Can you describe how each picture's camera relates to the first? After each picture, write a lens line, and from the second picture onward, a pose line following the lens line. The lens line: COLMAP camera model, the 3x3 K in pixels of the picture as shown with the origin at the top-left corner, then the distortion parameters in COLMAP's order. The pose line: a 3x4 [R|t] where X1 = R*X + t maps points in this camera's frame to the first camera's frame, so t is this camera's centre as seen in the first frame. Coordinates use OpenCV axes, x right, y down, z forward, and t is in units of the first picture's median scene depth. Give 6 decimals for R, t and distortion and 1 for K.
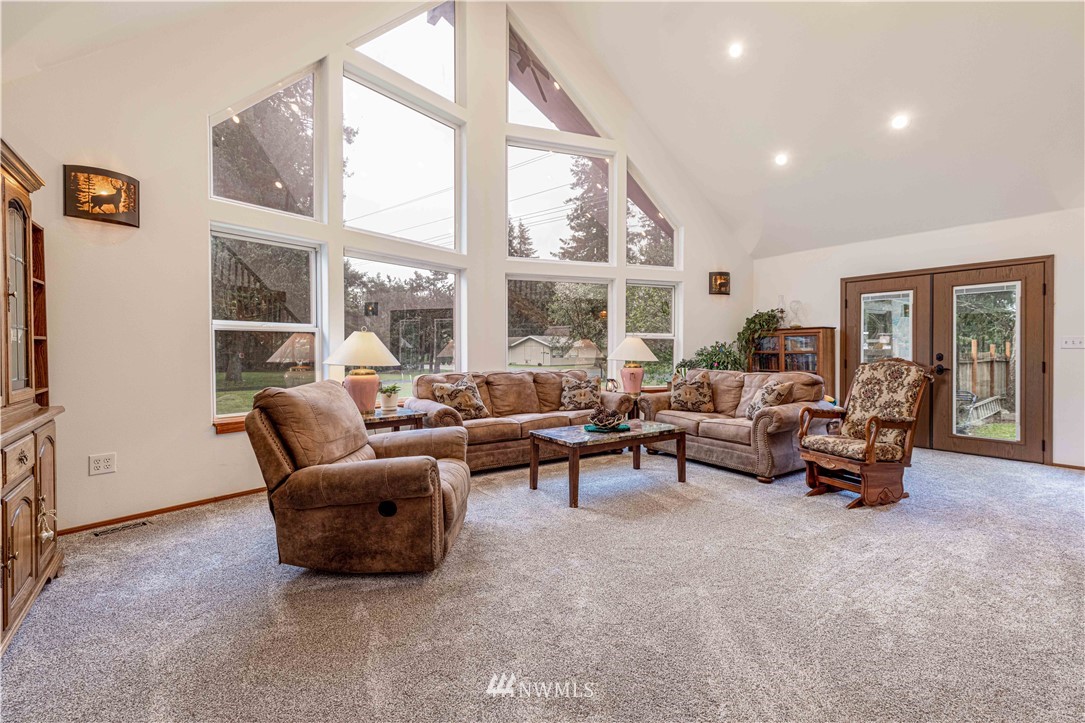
lens RADIAL K [[486.3, 0, 544.7], [0, 486.3, 354.7], [0, 0, 1]] dist [-0.000021, -0.000028]
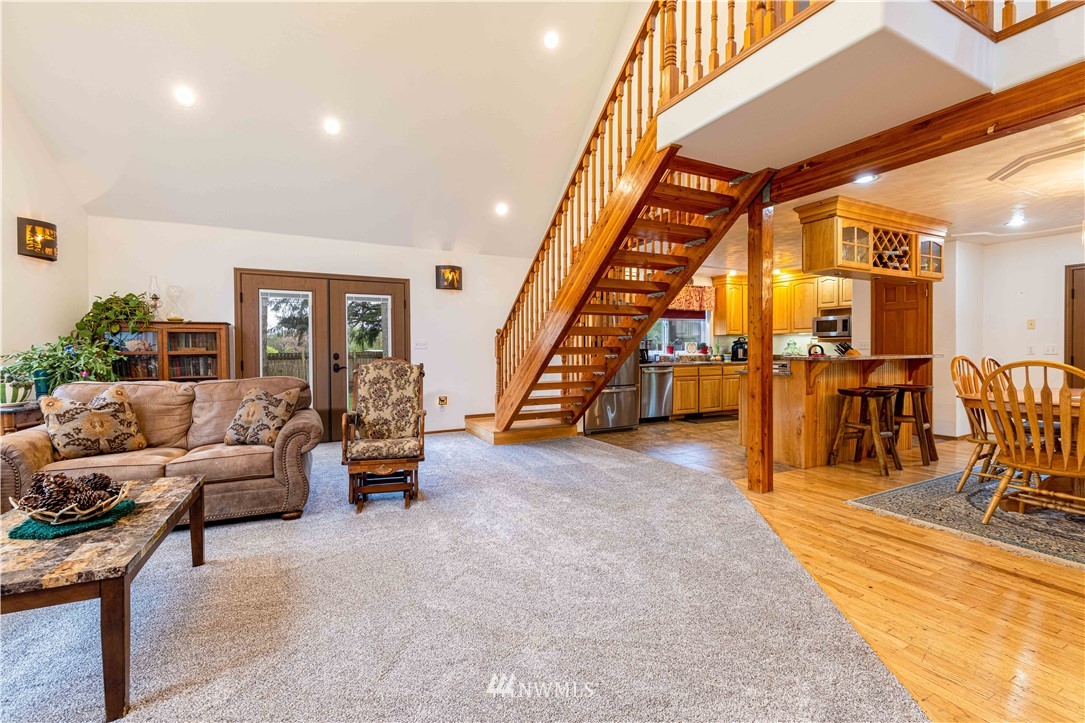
lens RADIAL K [[486.3, 0, 552.7], [0, 486.3, 358.5], [0, 0, 1]] dist [-0.000021, -0.000028]
pose [[0.117618, -0.018273, 0.992891, -0.238285], [0.011078, 0.999793, 0.017088, -0.003794], [-0.992997, 0.008990, 0.117796, 0.423191]]
